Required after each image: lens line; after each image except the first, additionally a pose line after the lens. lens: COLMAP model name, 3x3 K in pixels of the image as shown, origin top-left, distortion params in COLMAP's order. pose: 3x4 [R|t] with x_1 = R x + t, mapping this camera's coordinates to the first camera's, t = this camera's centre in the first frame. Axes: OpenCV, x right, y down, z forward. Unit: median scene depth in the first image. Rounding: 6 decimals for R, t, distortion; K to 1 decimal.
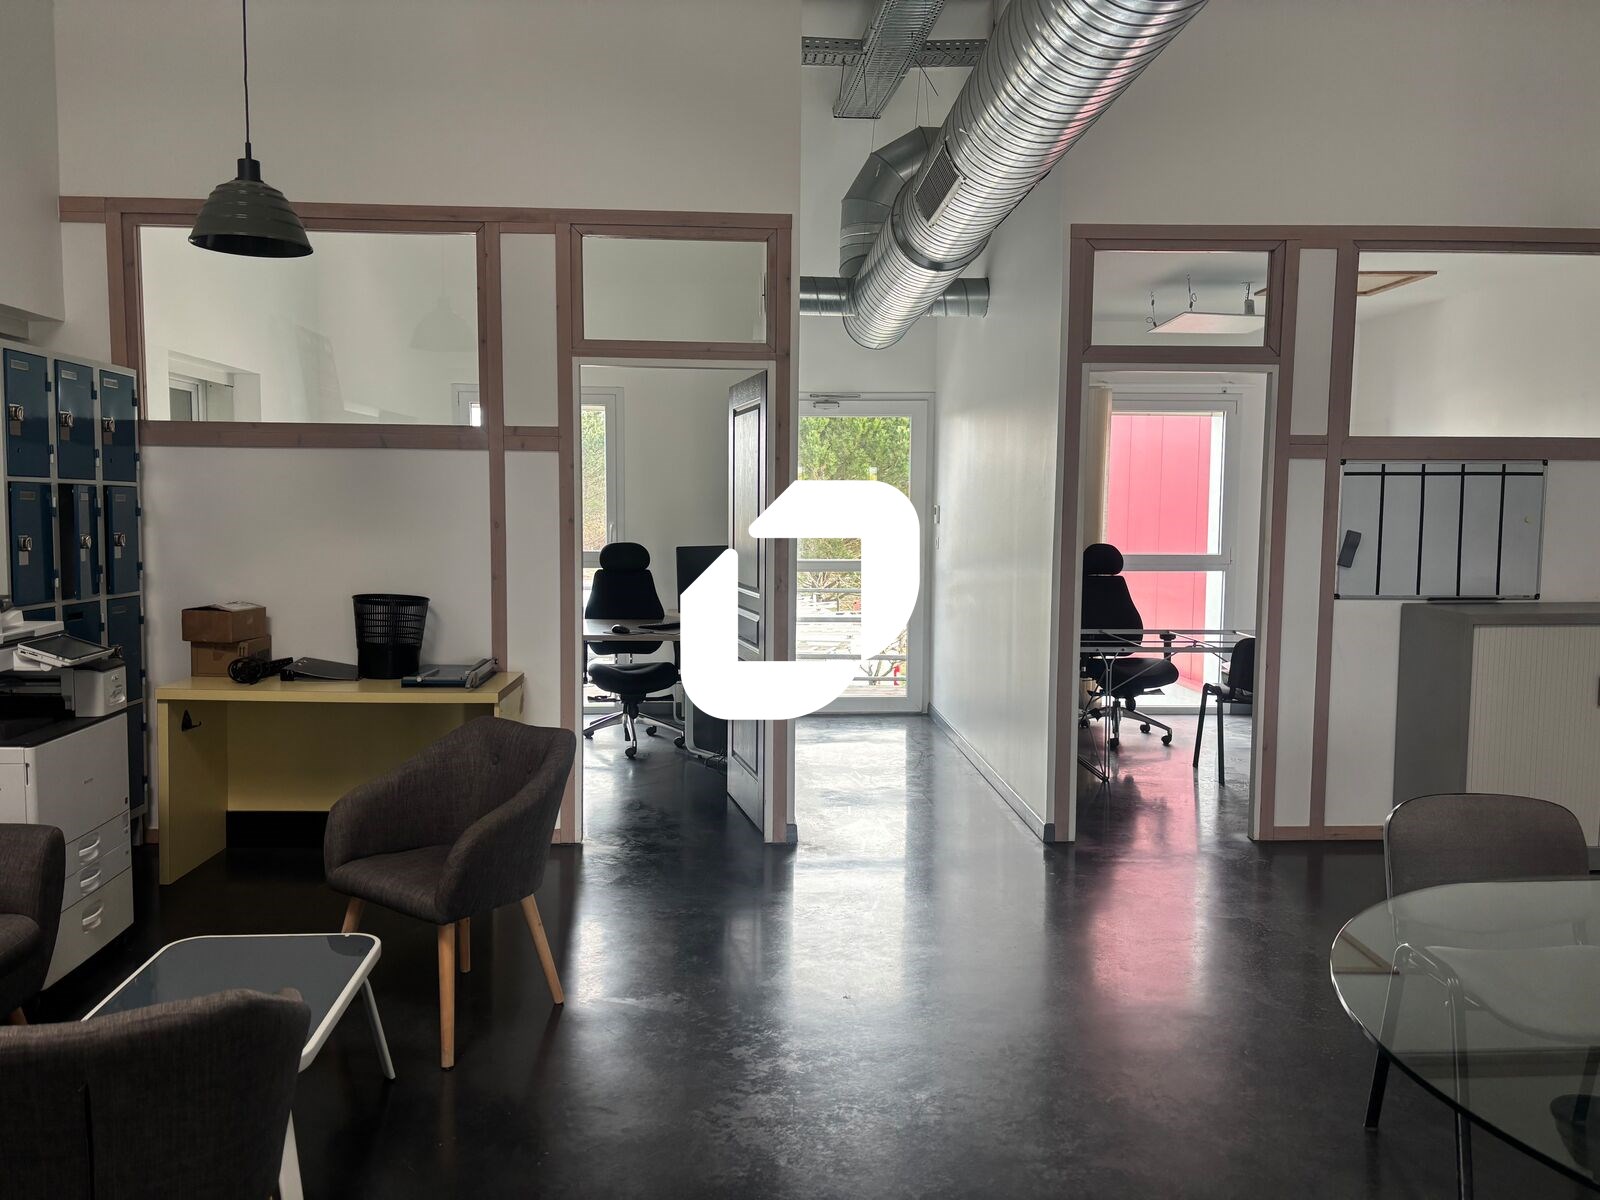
lens RADIAL K [[1140.3, 0, 800.0], [0, 1140.3, 600.0], [0, 0, 1]] dist [0.052182, 0.000815]
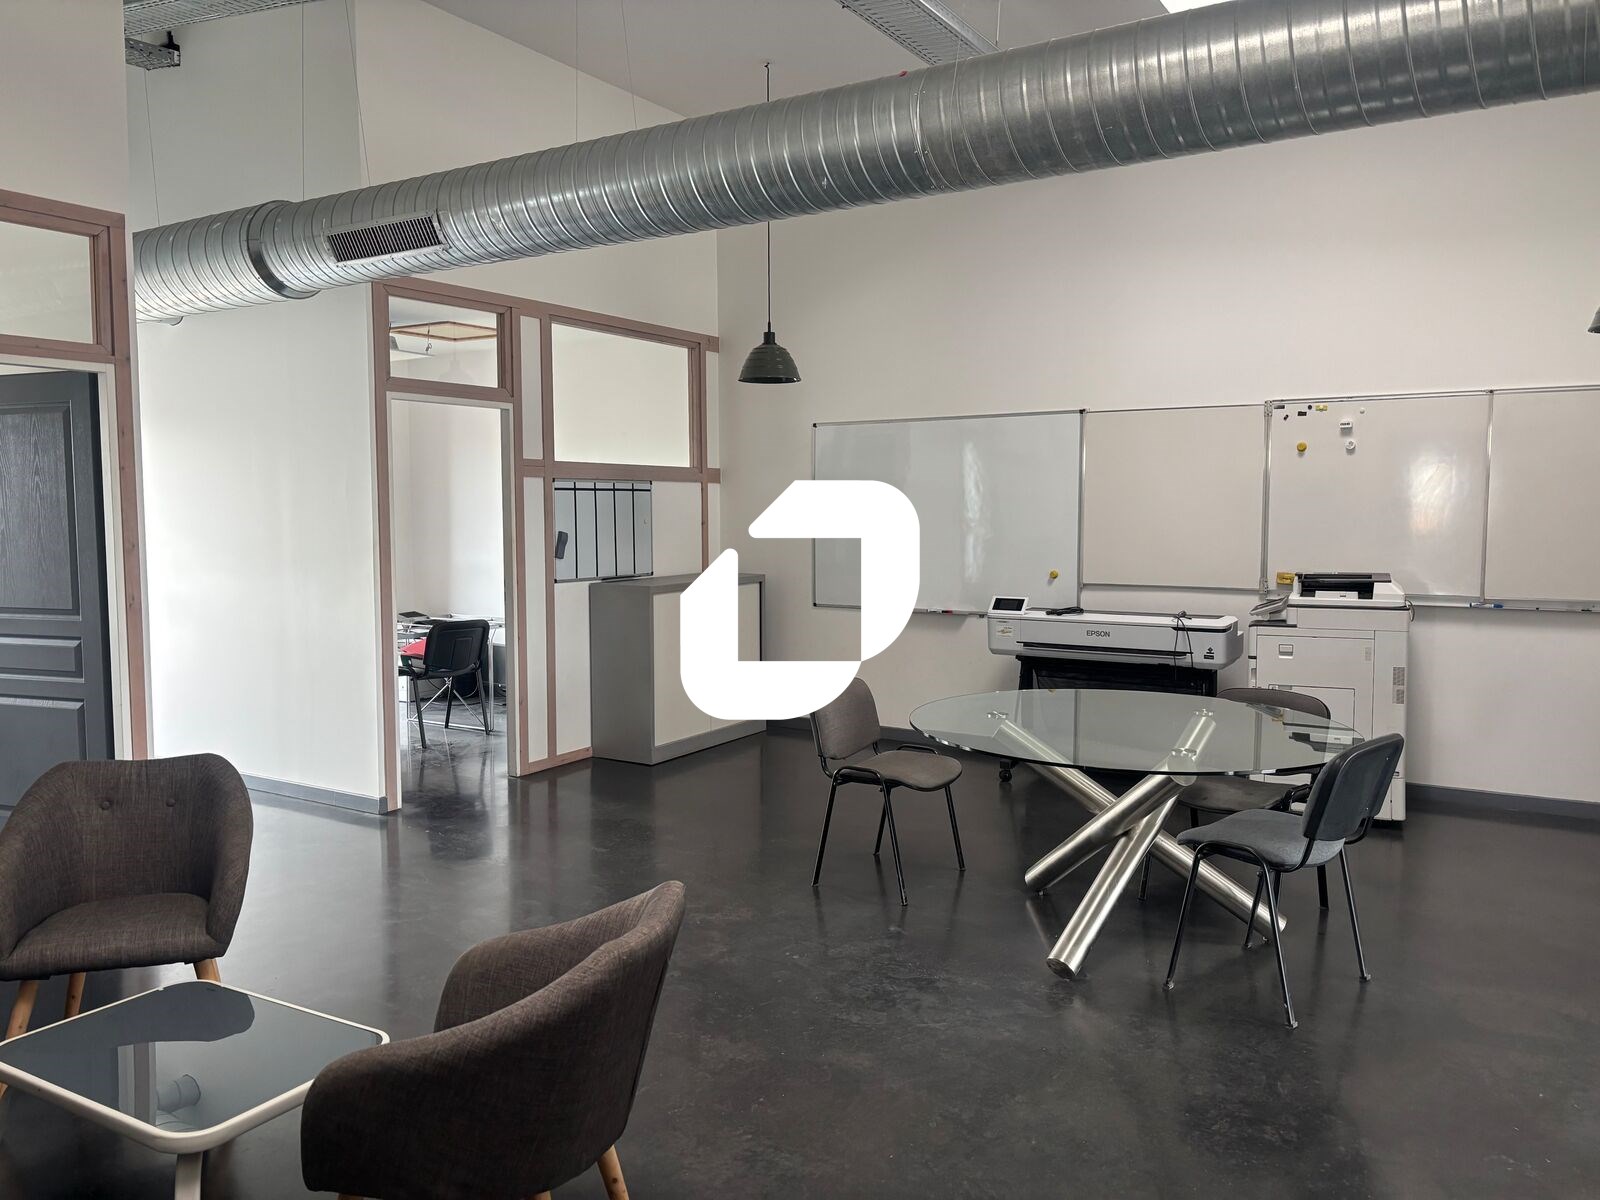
lens RADIAL K [[1219.3, 0, 800.0], [0, 1219.3, 600.0], [0, 0, 1]] dist [0.065185, -0.086279]
pose [[0.574460, -0.070406, 0.815499, -0.522940], [0.079673, 0.996373, 0.029898, -0.001006], [-0.814646, 0.047799, 0.577986, -0.039371]]
